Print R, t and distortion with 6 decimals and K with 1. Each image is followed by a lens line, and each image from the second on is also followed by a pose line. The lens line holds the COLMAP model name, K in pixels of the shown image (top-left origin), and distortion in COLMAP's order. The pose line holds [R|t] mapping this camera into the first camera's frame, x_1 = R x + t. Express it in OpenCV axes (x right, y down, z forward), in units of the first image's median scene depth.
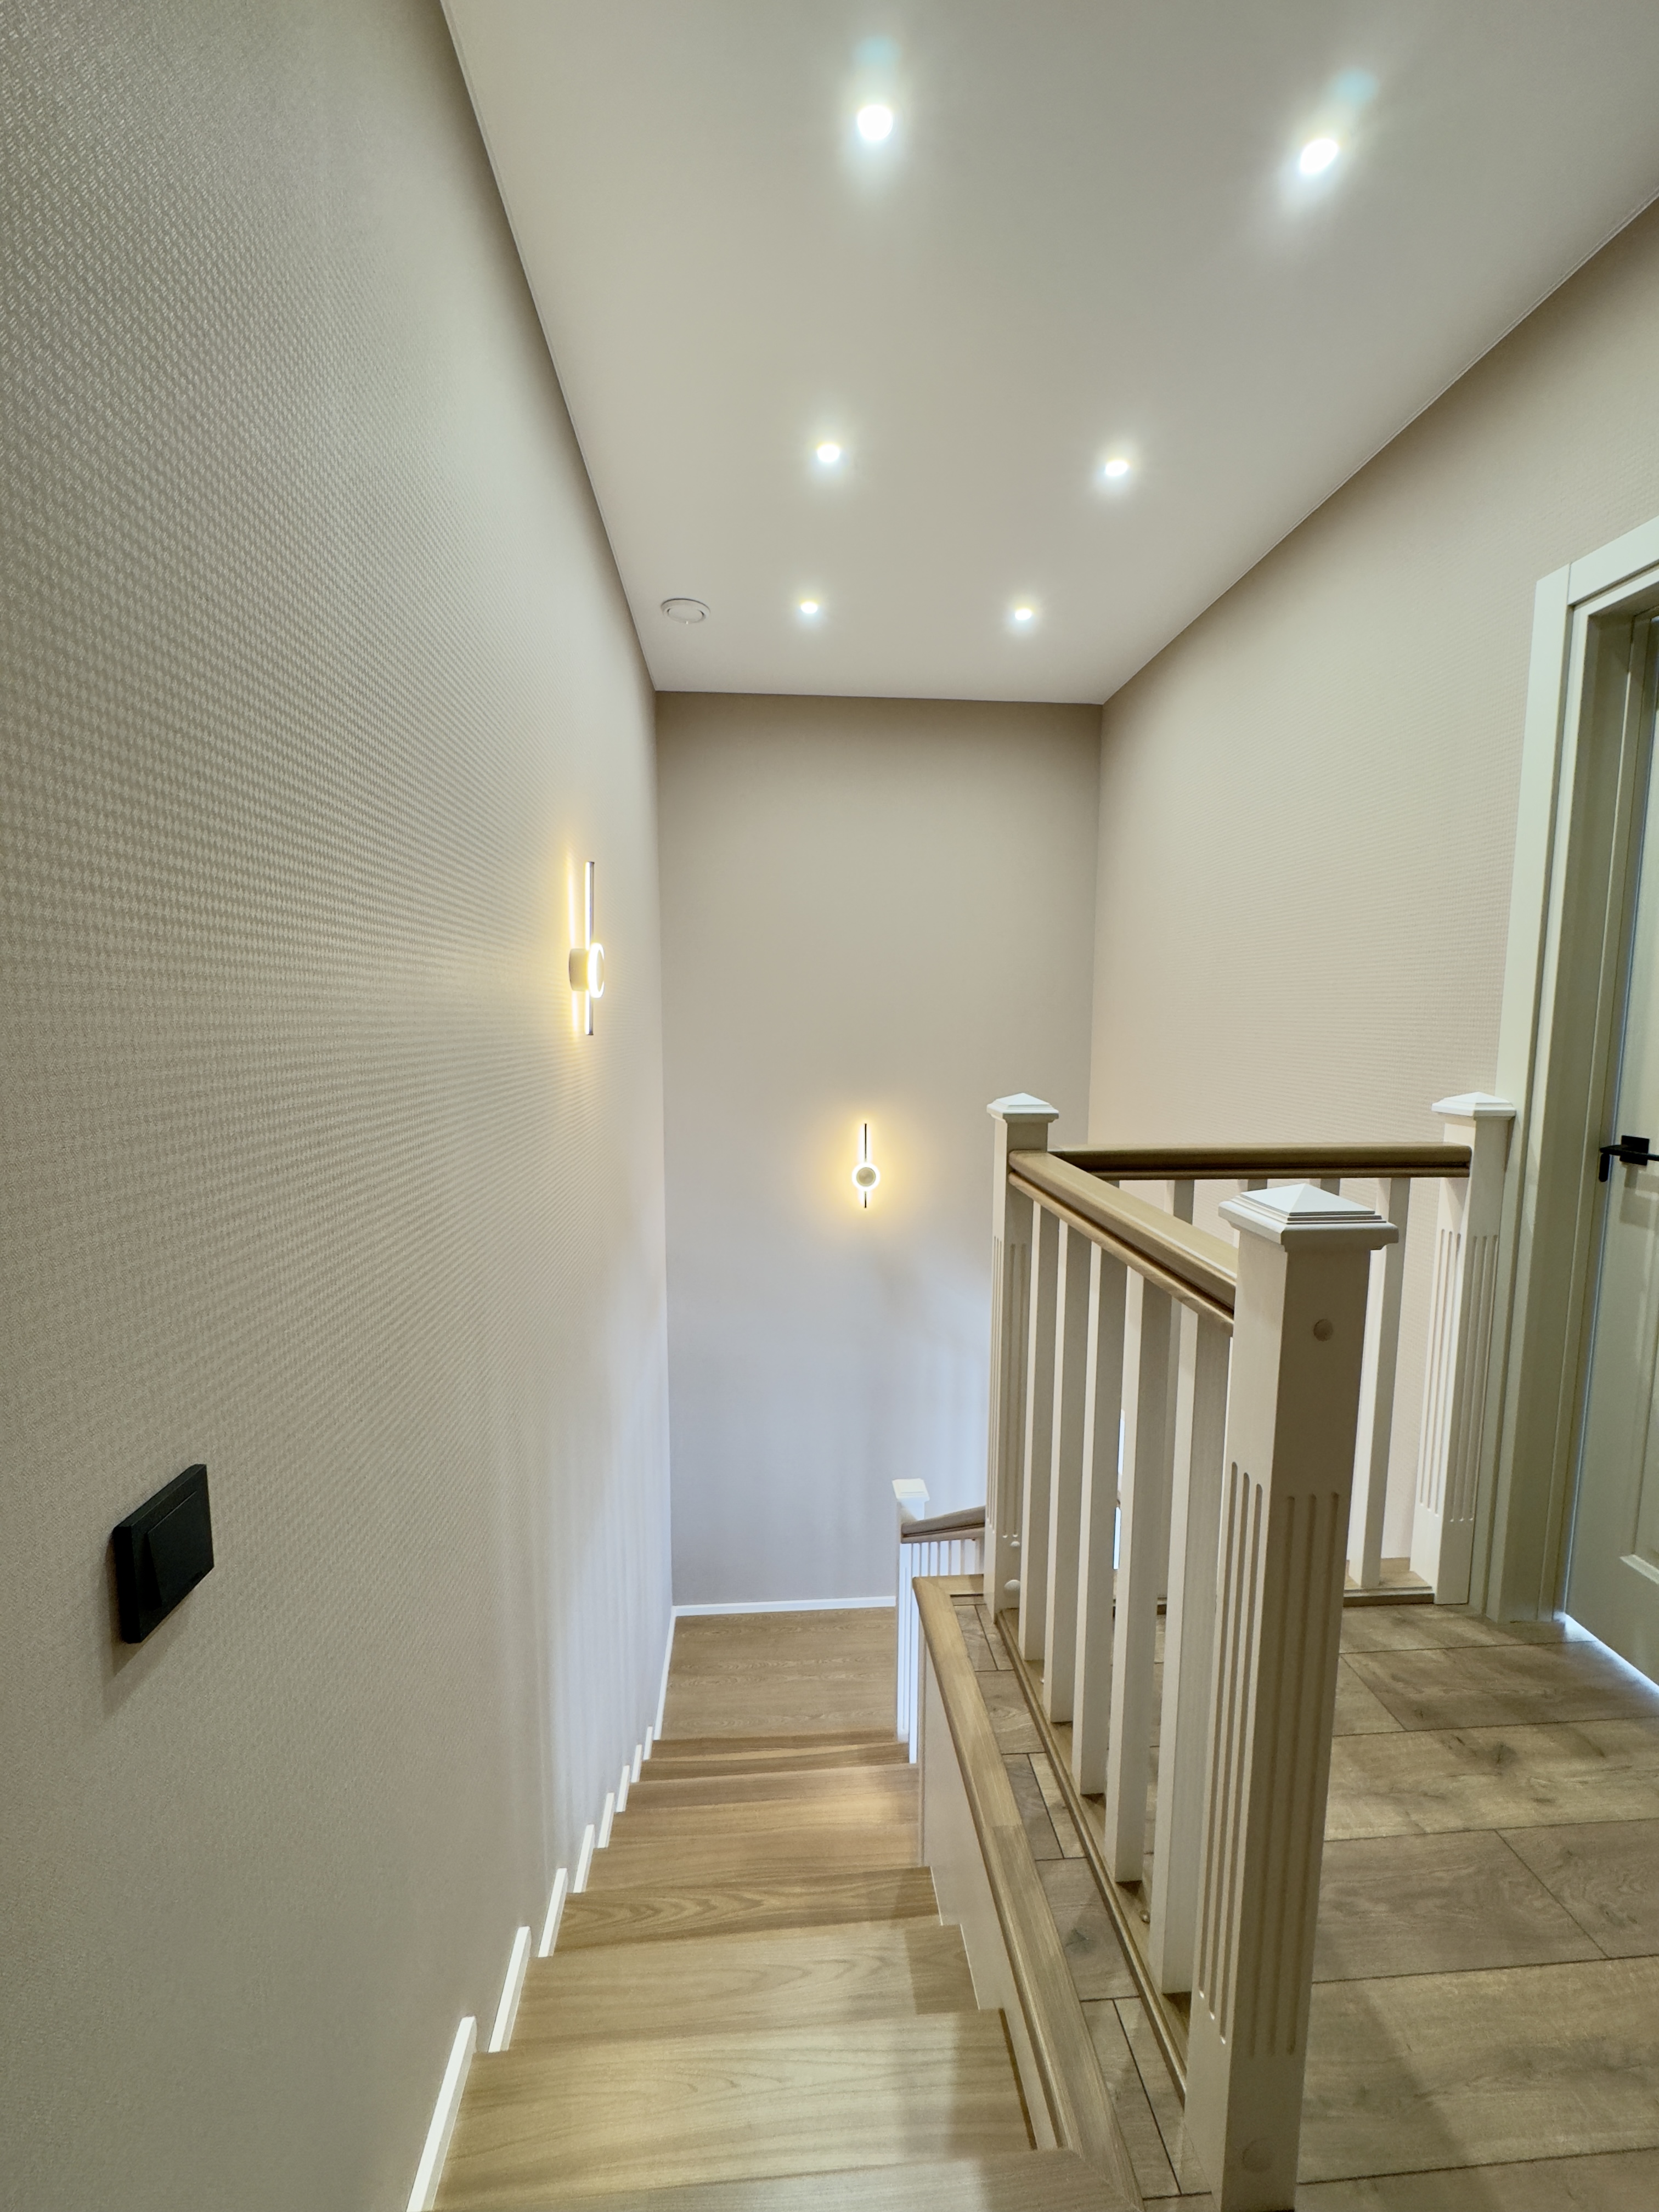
lens RADIAL K [[883.9, 0, 830.7], [0, 883.9, 1105.8], [0, 0, 1]] dist [-0.003653, 0.000673]
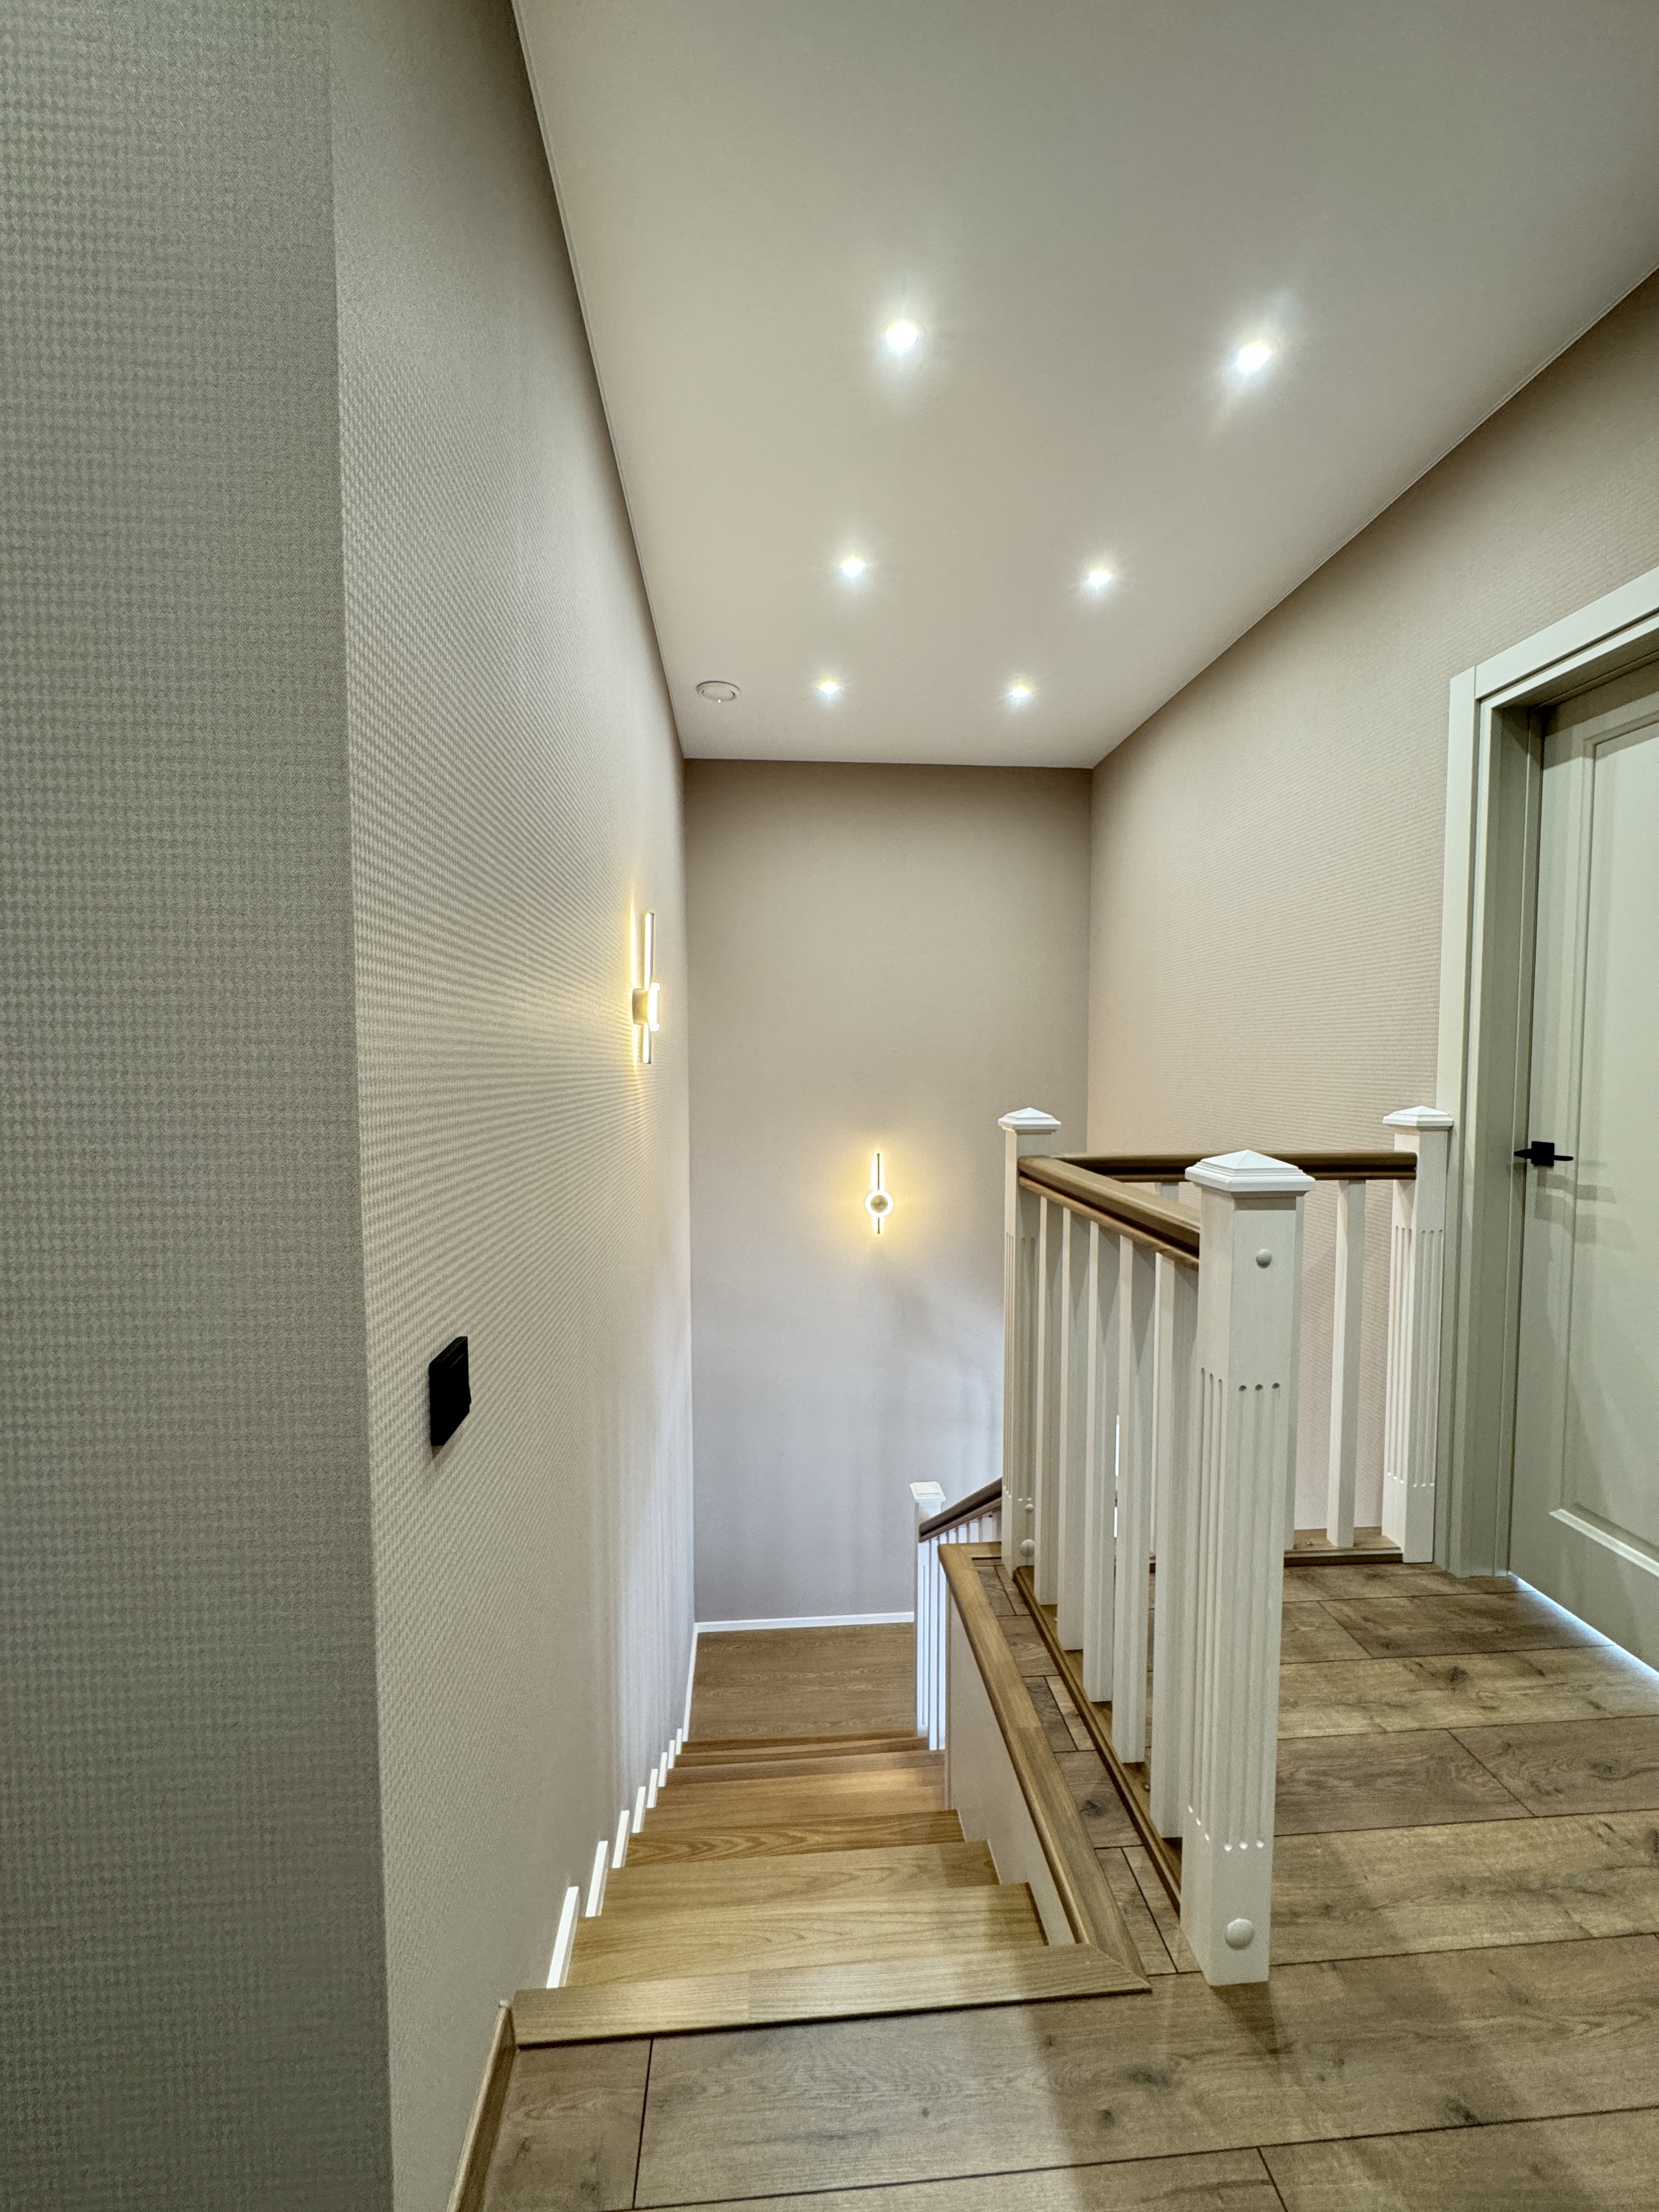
lens RADIAL K [[883.9, 0, 830.7], [0, 883.9, 1105.8], [0, 0, 1]] dist [-0.003653, 0.000673]
pose [[0.999985, -0.005222, 0.001785, -0.050611], [0.005308, 0.998623, -0.052199, 0.045681], [-0.001510, 0.052207, 0.998635, -0.177111]]
